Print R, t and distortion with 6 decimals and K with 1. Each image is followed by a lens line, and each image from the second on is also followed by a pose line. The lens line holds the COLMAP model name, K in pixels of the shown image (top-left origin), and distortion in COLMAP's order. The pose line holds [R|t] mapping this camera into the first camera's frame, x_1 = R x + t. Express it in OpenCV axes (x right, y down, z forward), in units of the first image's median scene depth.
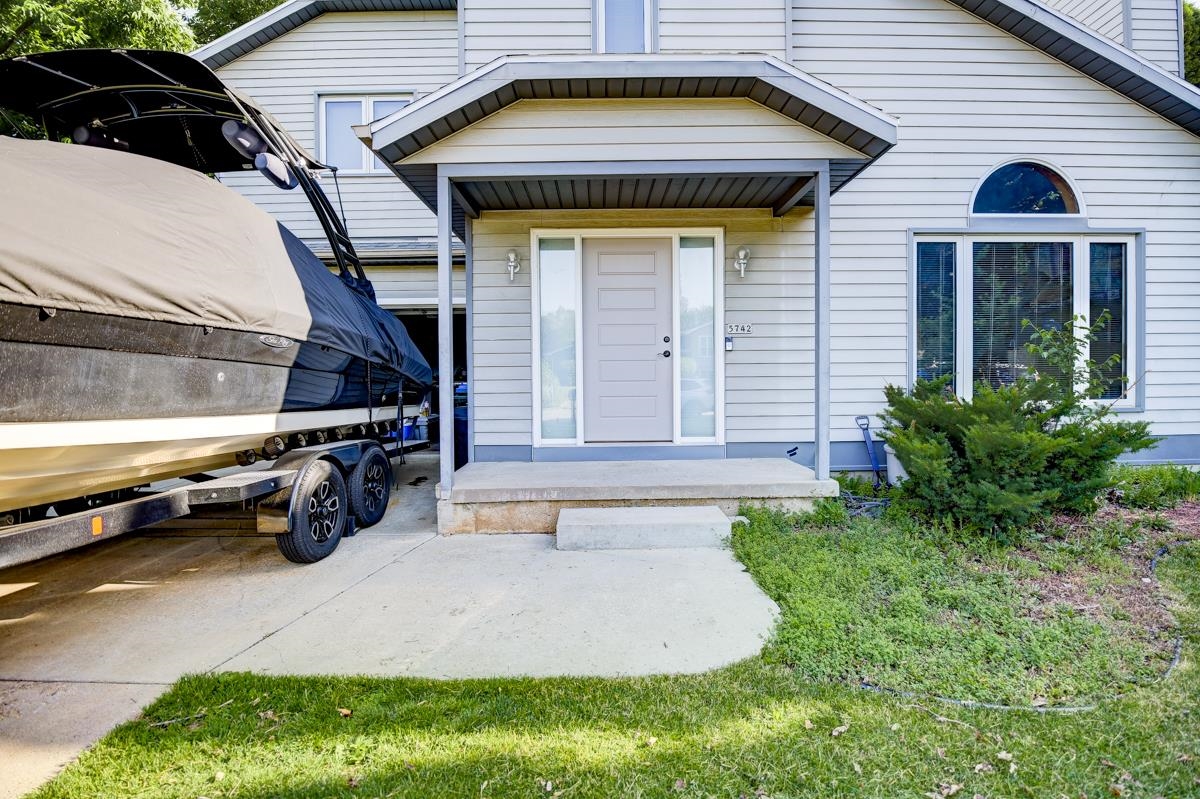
lens RADIAL K [[593.9, 0, 608.8], [0, 593.9, 400.5], [0, 0, 1]] dist [-0.027782, -0.000210]
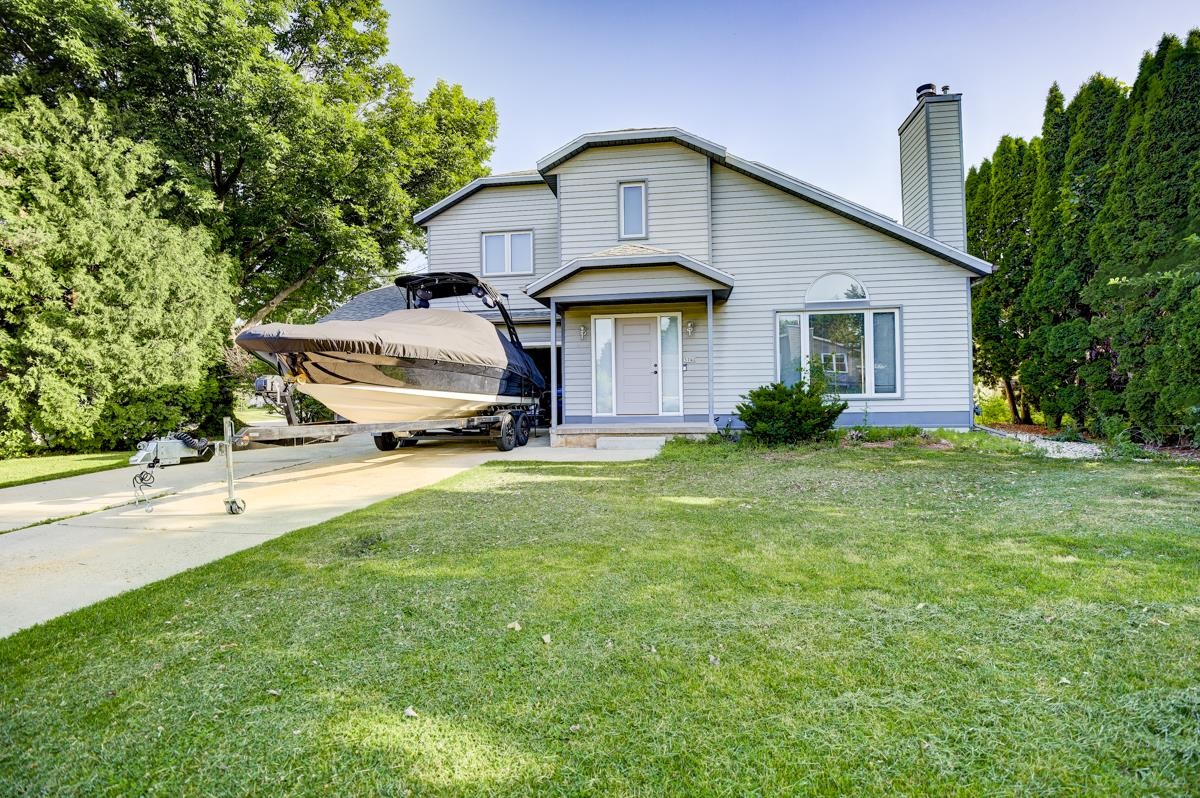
lens RADIAL K [[593.9, 0, 608.8], [0, 593.9, 400.0], [0, 0, 1]] dist [-0.027782, -0.000210]
pose [[0.987276, -0.002275, -0.159003, 0.275223], [-0.001953, 0.999649, -0.026426, 0.077348], [0.159007, 0.026400, 0.986924, -1.125488]]
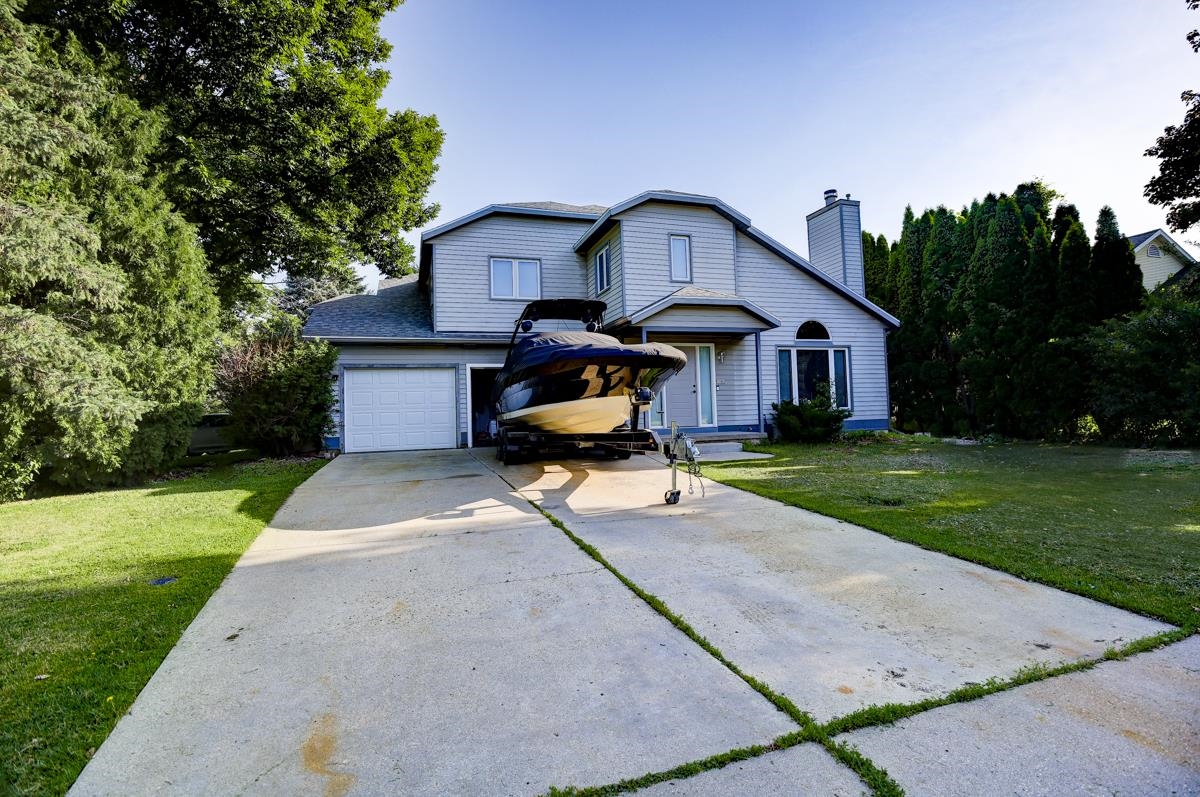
lens RADIAL K [[593.9, 0, 608.8], [0, 593.9, 399.5], [0, 0, 1]] dist [-0.027782, -0.000210]
pose [[0.952079, -0.009075, 0.305717, -1.067243], [0.030271, 0.997448, -0.064661, 0.112481], [-0.304350, 0.070817, 0.949924, -1.348372]]
